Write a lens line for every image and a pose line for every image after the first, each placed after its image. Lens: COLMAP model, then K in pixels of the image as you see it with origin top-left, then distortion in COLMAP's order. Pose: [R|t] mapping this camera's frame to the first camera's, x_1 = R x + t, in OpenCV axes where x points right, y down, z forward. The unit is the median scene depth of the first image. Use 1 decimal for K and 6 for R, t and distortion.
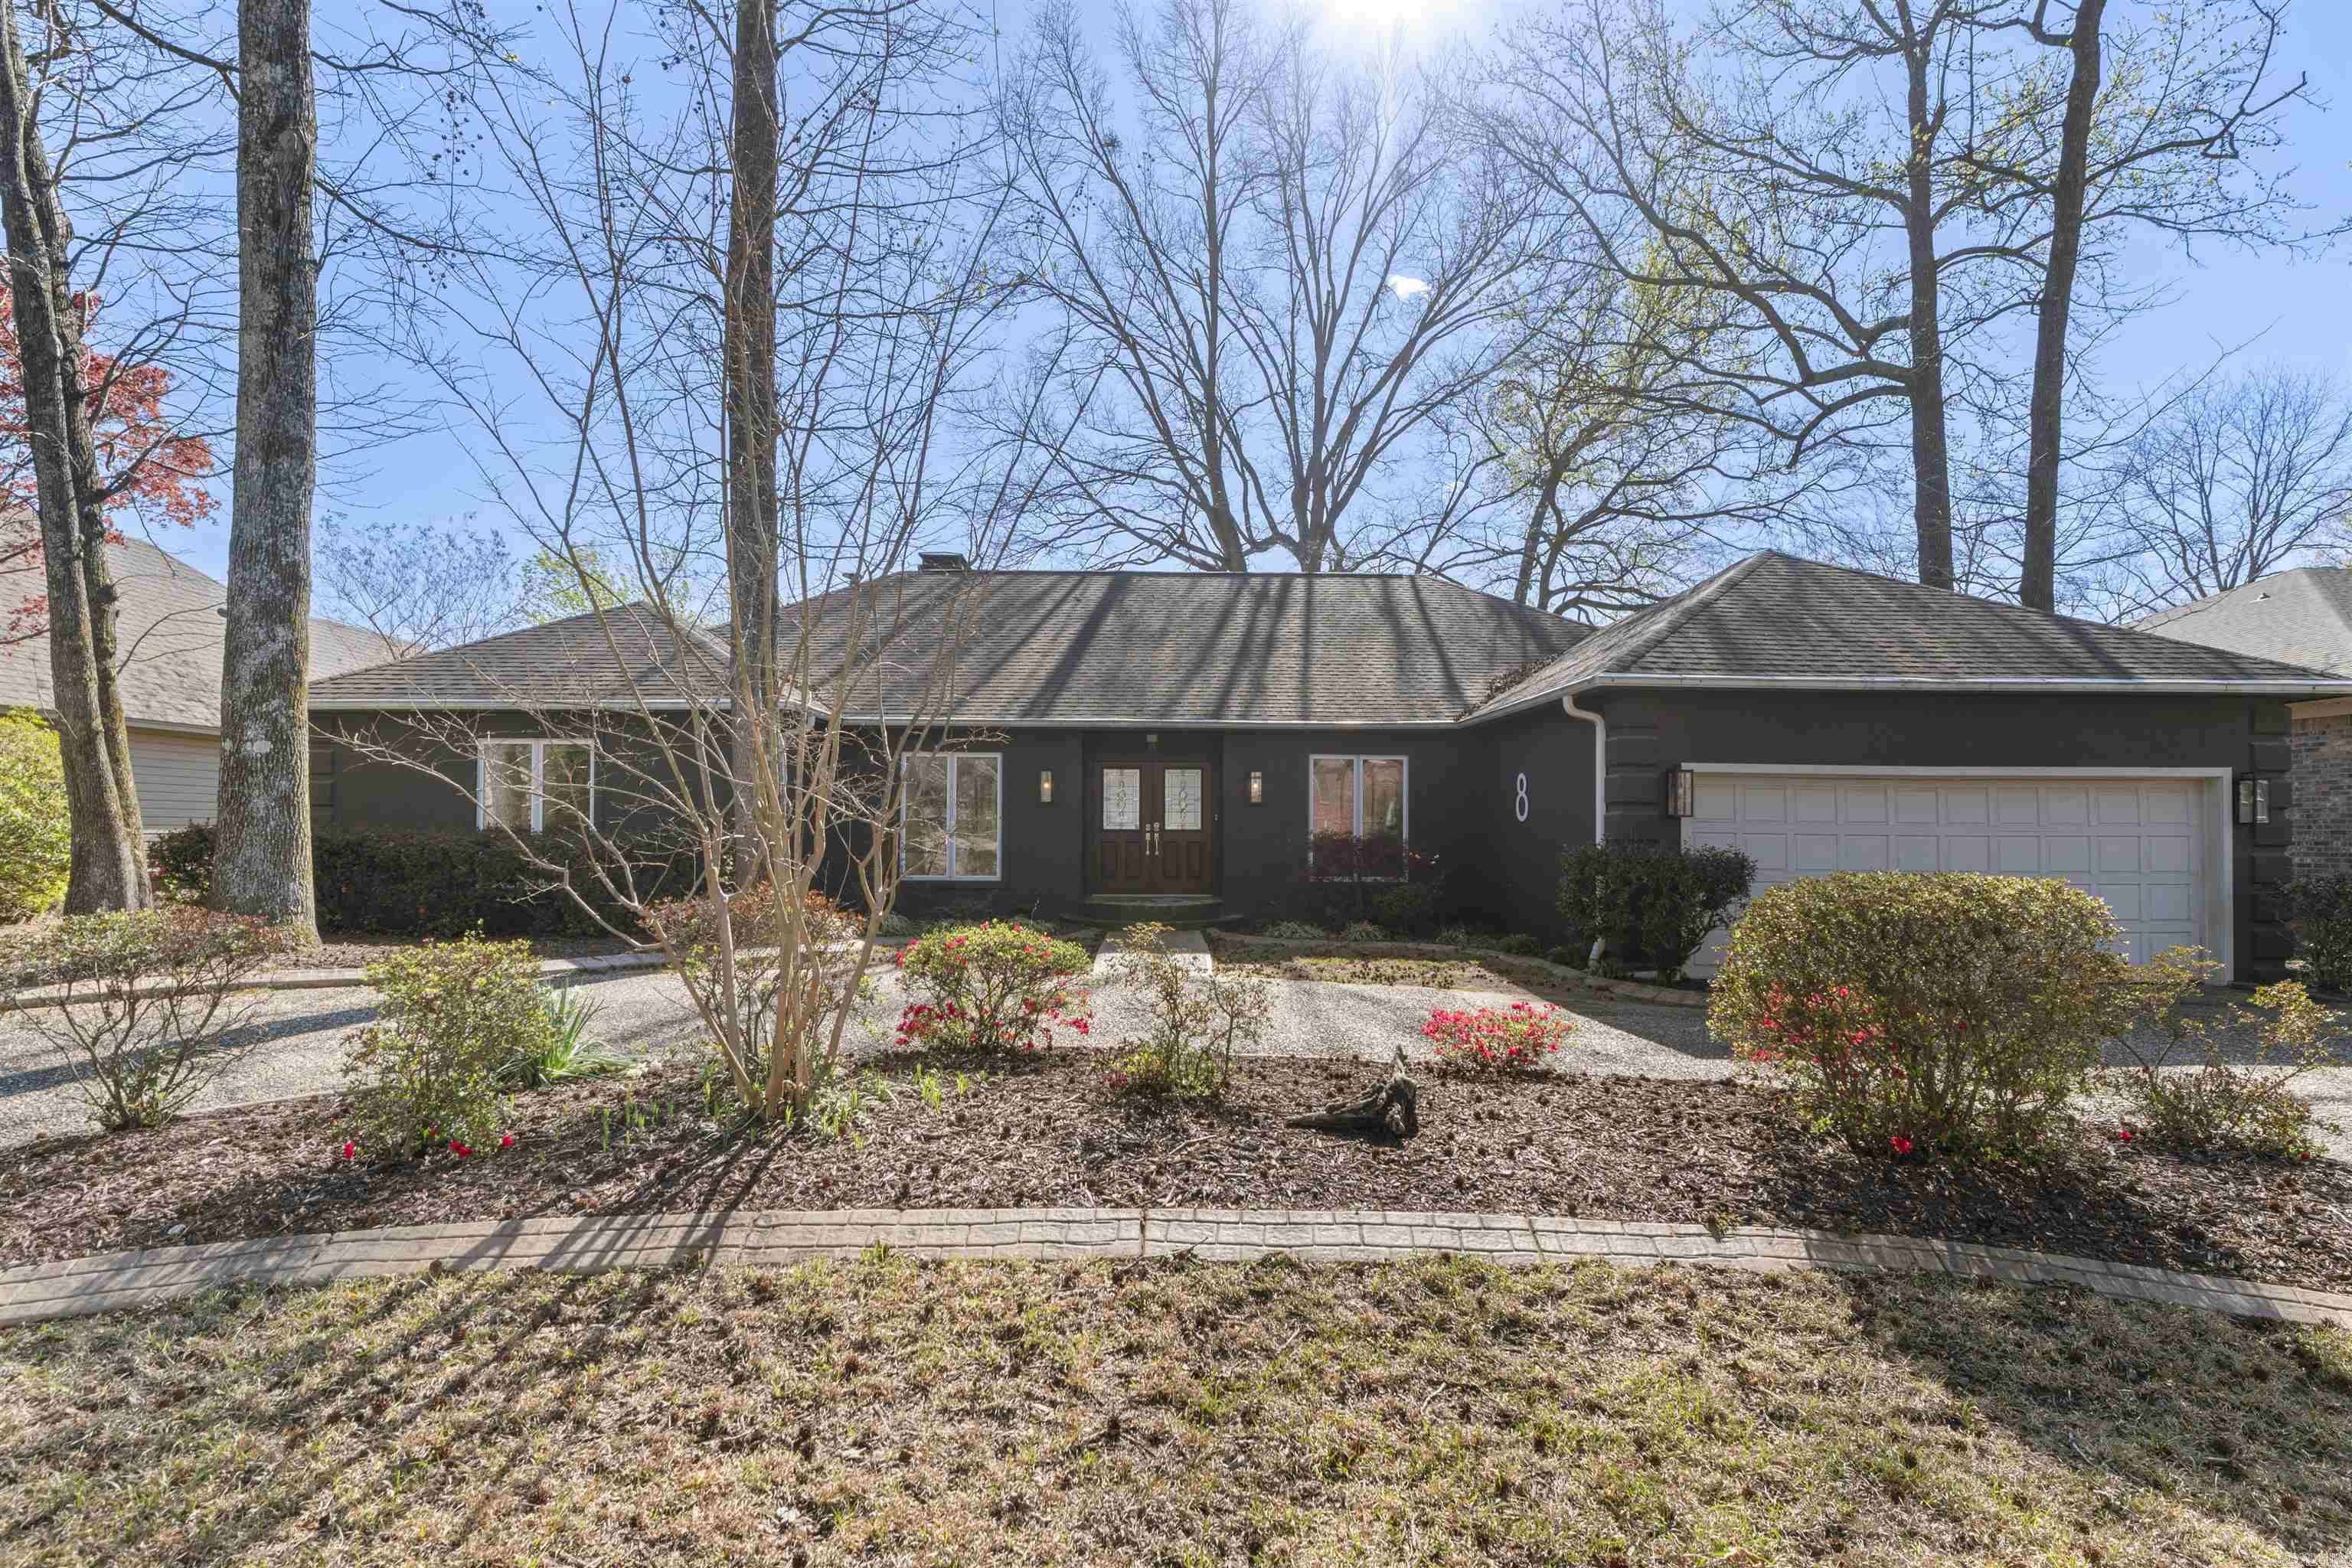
lens RADIAL K [[1153.3, 0, 1178.1], [0, 1153.3, 791.4], [0, 0, 1]] dist [-0.000131, 0.000003]
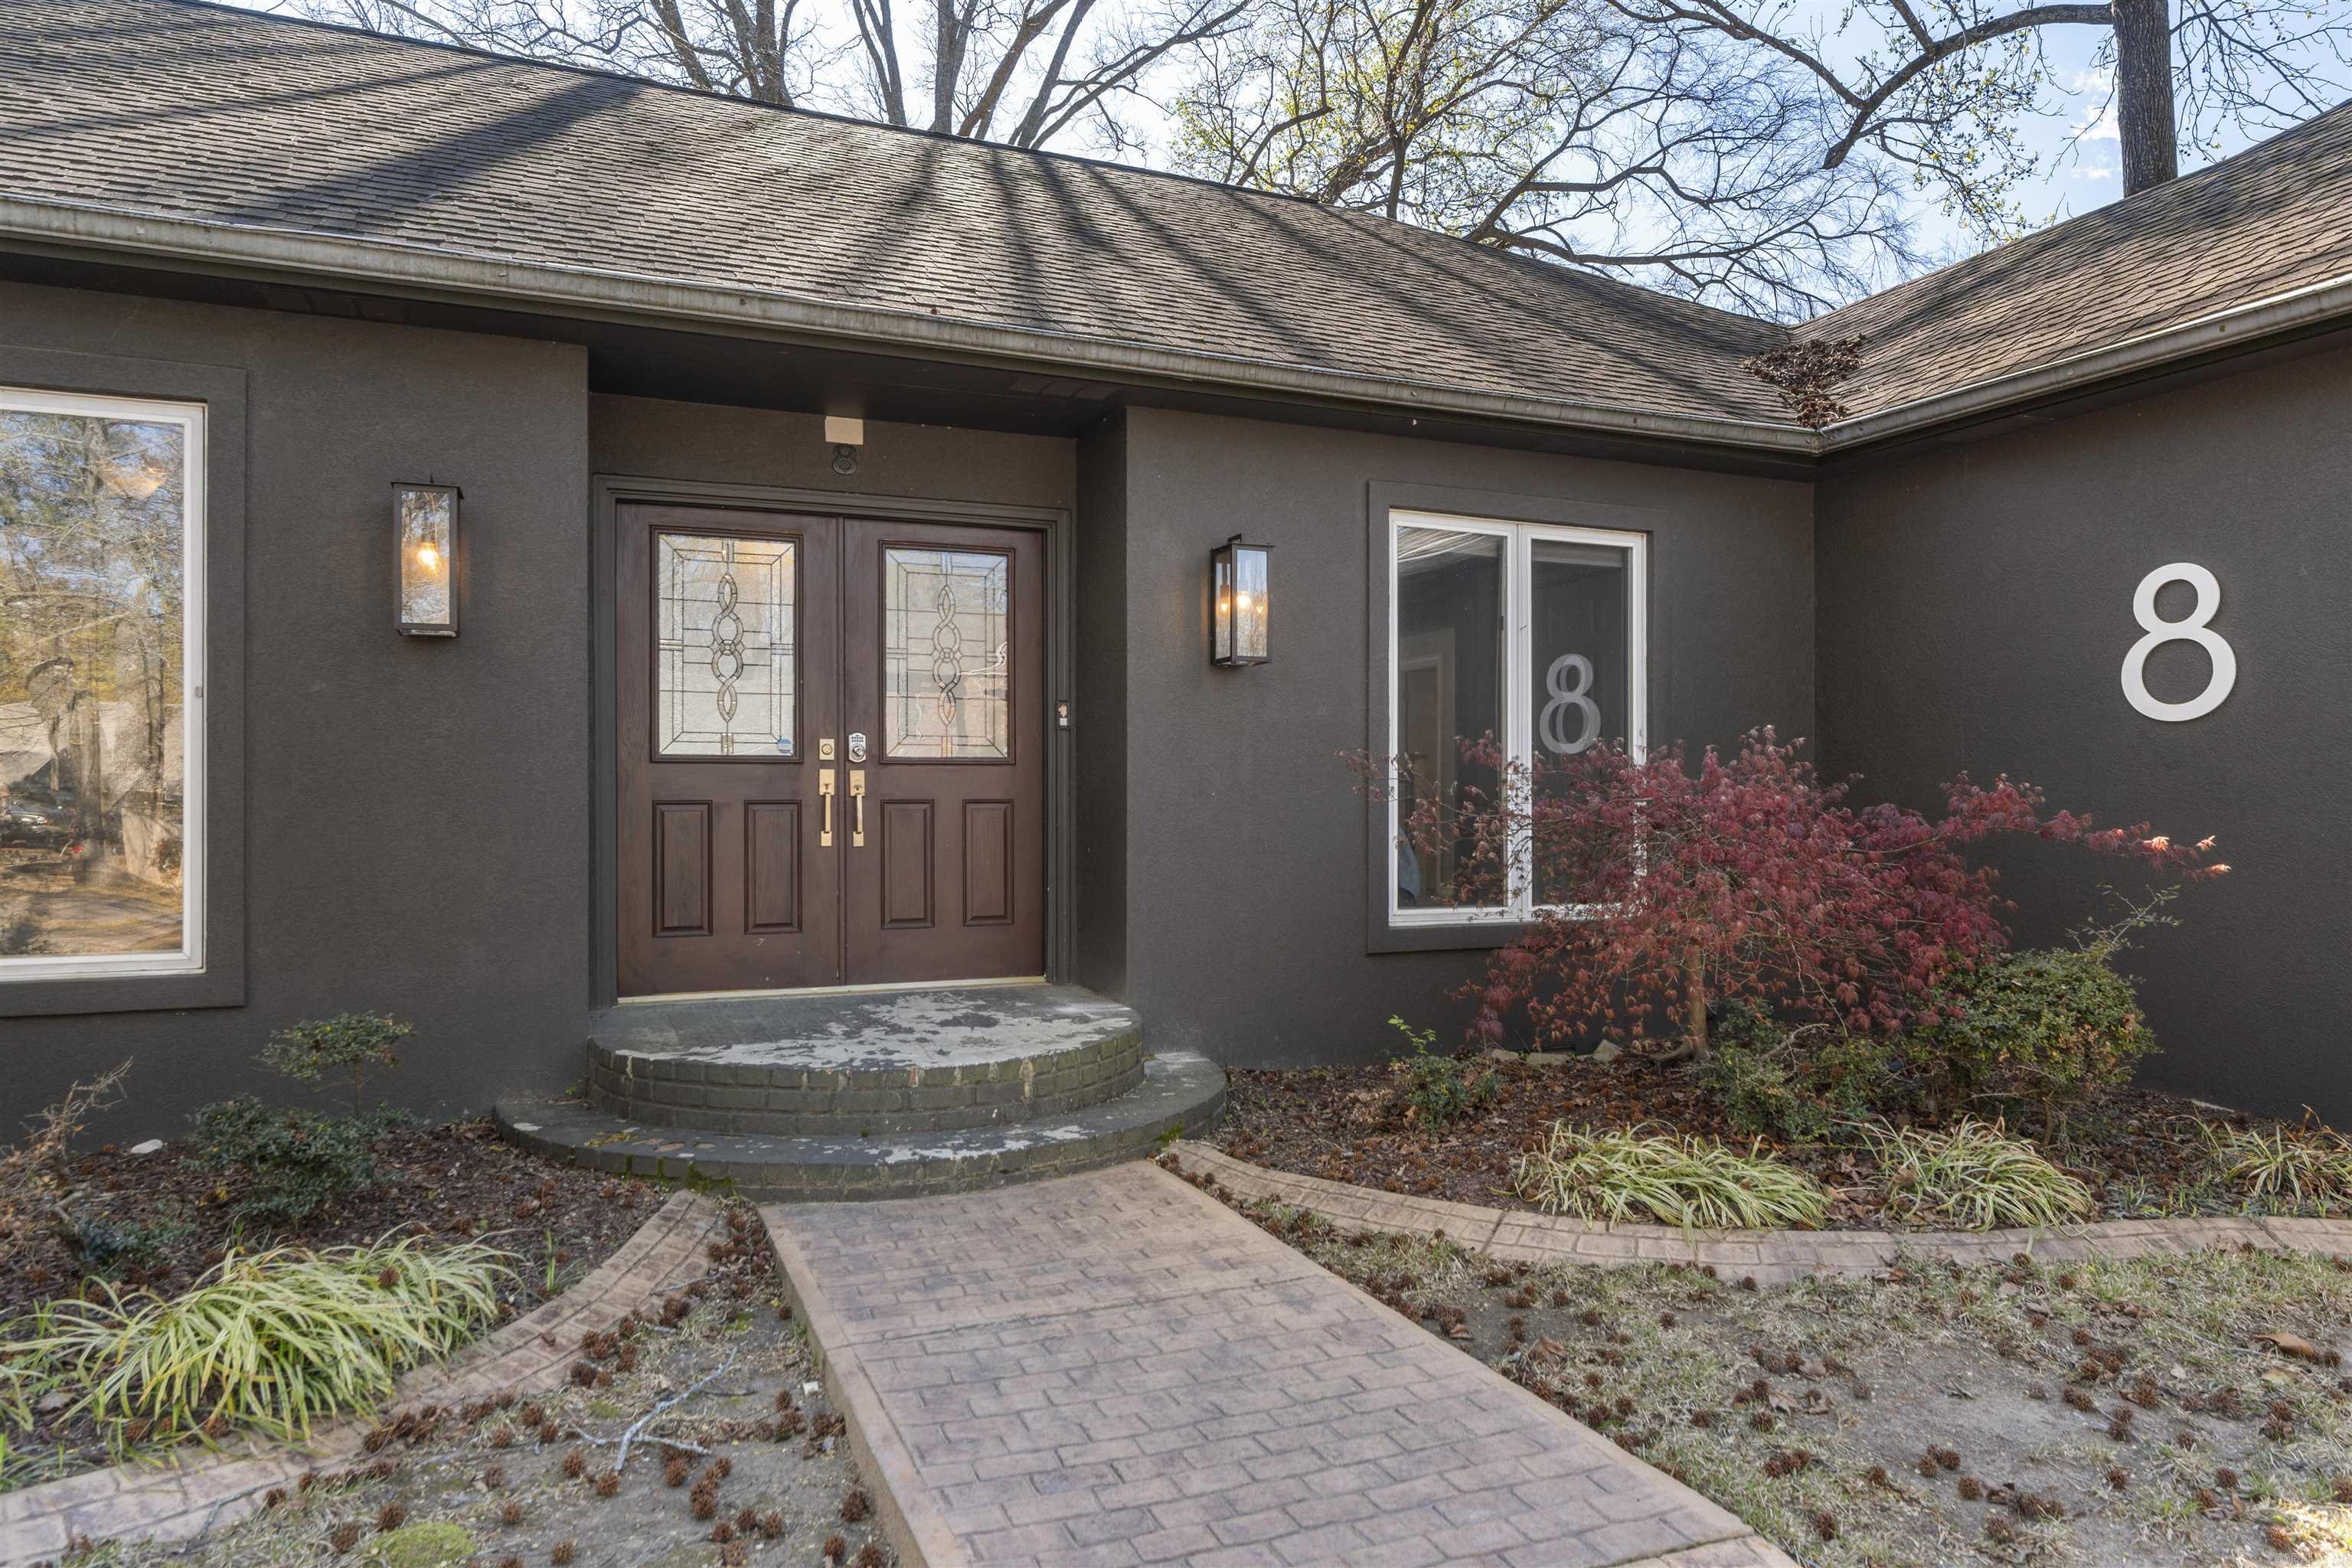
lens RADIAL K [[1454.6, 0, 1173.8], [0, 1454.6, 788.2], [0, 0, 1]] dist [-0.003488, -0.000303]
pose [[0.928325, -0.002099, 0.371765, -0.079234], [-0.006958, 0.999711, 0.023019, 0.031761], [-0.371705, -0.023955, 0.928042, 0.635447]]
